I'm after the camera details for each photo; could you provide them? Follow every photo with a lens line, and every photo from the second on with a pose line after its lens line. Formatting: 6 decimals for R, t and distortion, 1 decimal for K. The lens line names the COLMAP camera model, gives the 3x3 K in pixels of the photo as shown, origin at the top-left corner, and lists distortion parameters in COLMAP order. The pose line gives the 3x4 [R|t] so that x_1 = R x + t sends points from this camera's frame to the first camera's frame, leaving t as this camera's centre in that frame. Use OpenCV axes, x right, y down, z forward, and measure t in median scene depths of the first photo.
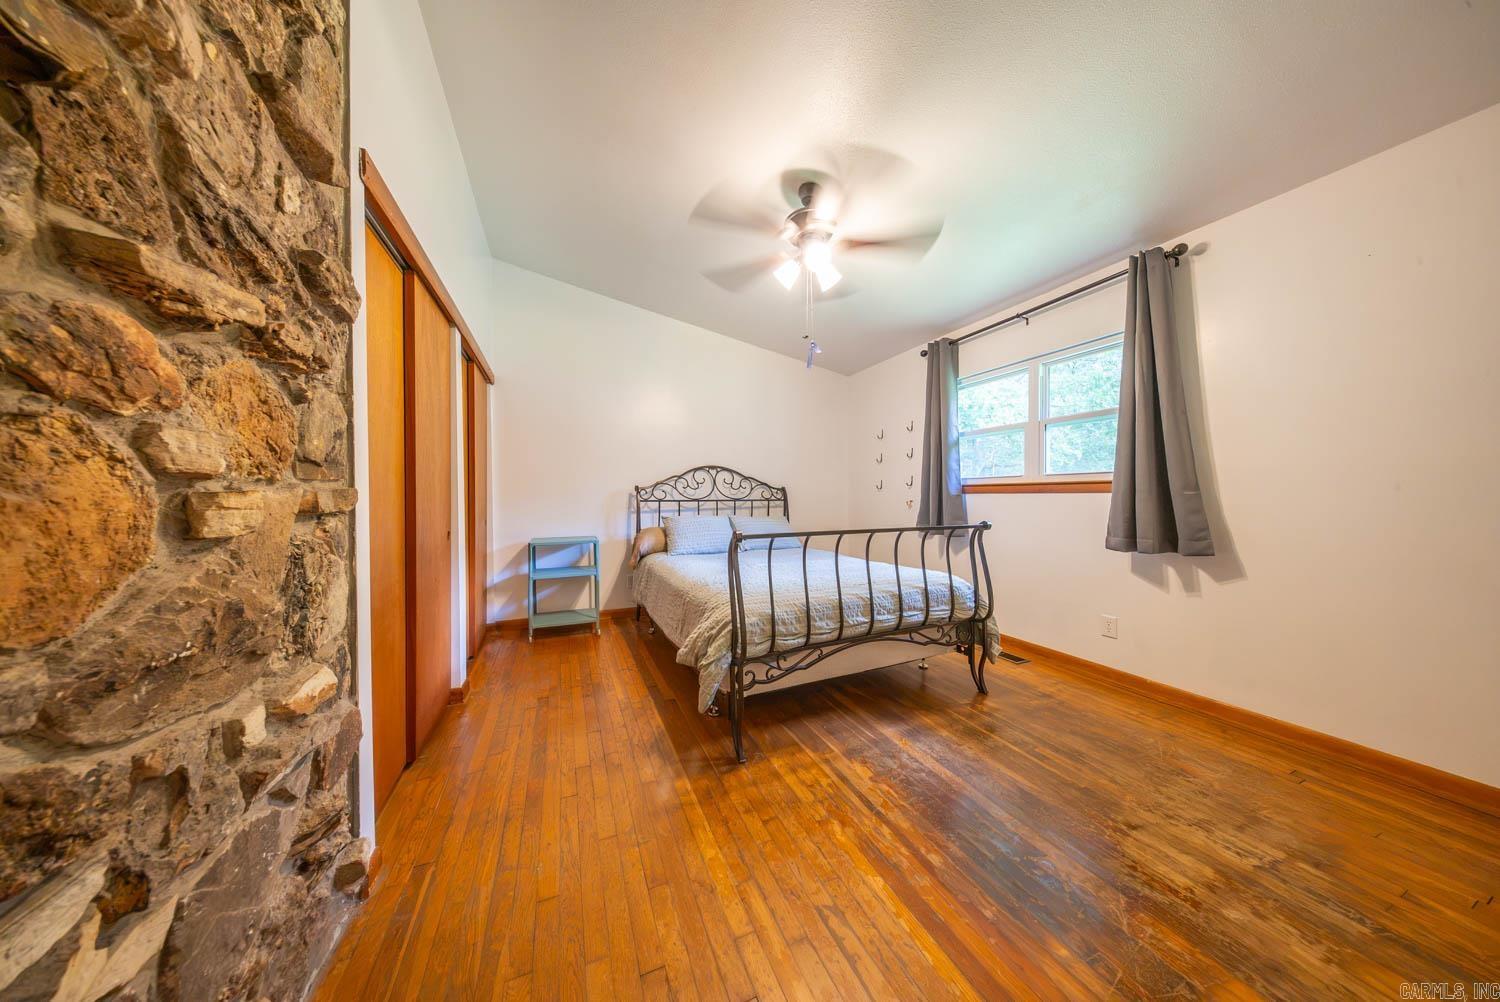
lens RADIAL K [[442.5, 0, 748.1], [0, 442.5, 496.9], [0, 0, 1]] dist [0.003610, -0.001722]
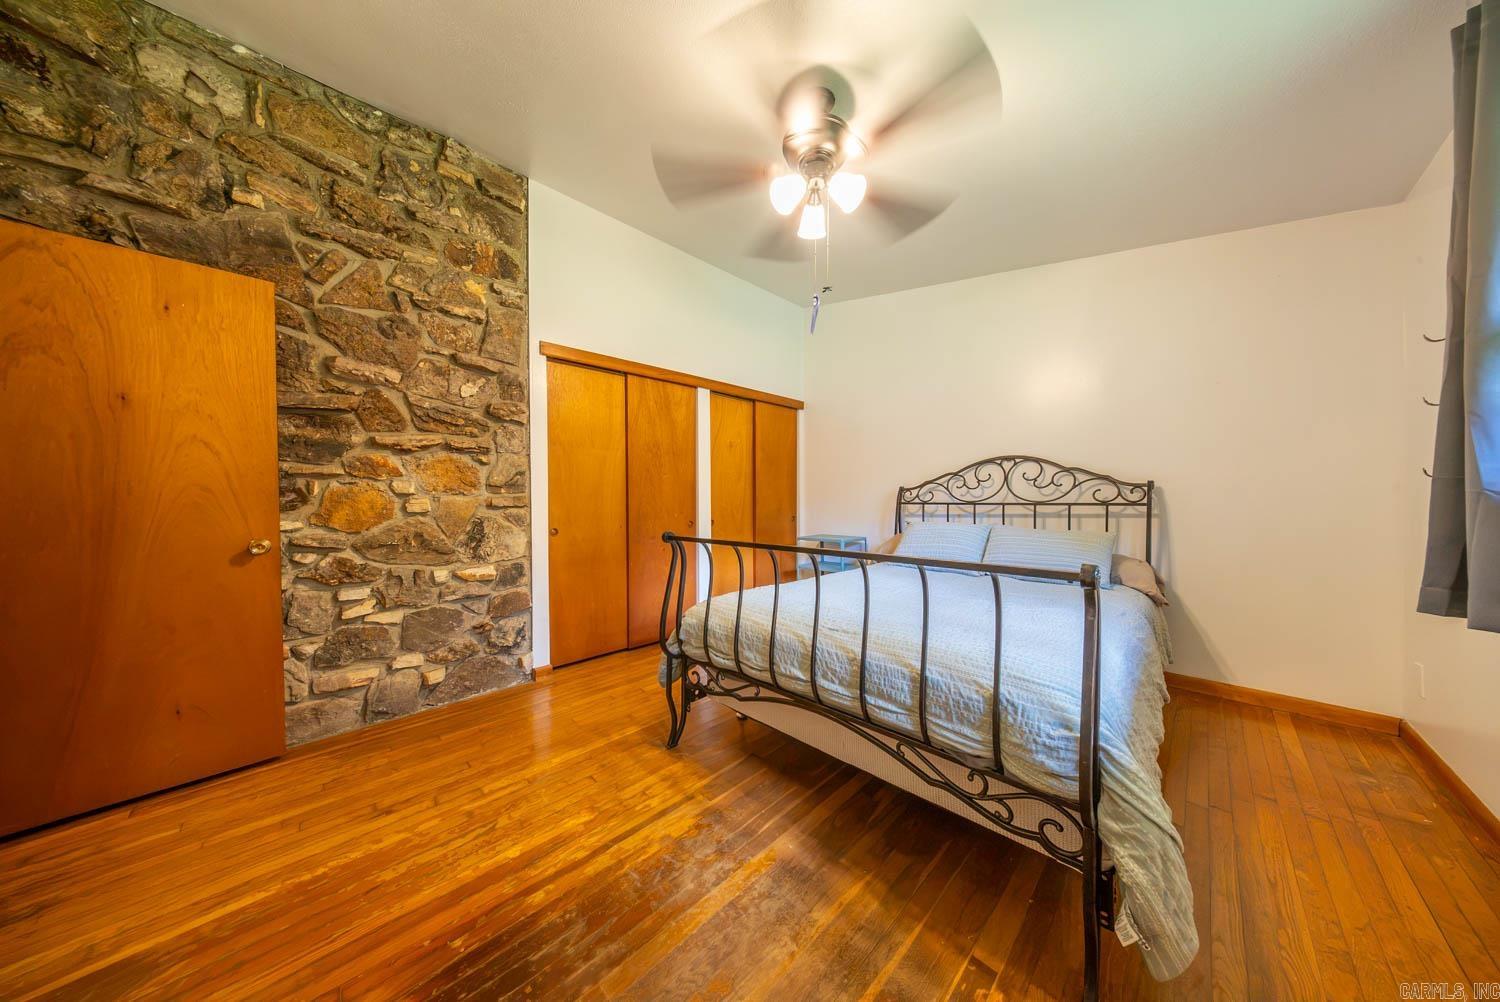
lens RADIAL K [[442.5, 0, 745.0], [0, 442.5, 505.9], [0, 0, 1]] dist [0.003610, -0.001722]
pose [[0.356597, 0.010589, -0.934198, 0.867628], [0.002872, 0.999919, 0.012430, 0.001945], [0.934254, -0.007115, 0.356538, 0.661431]]
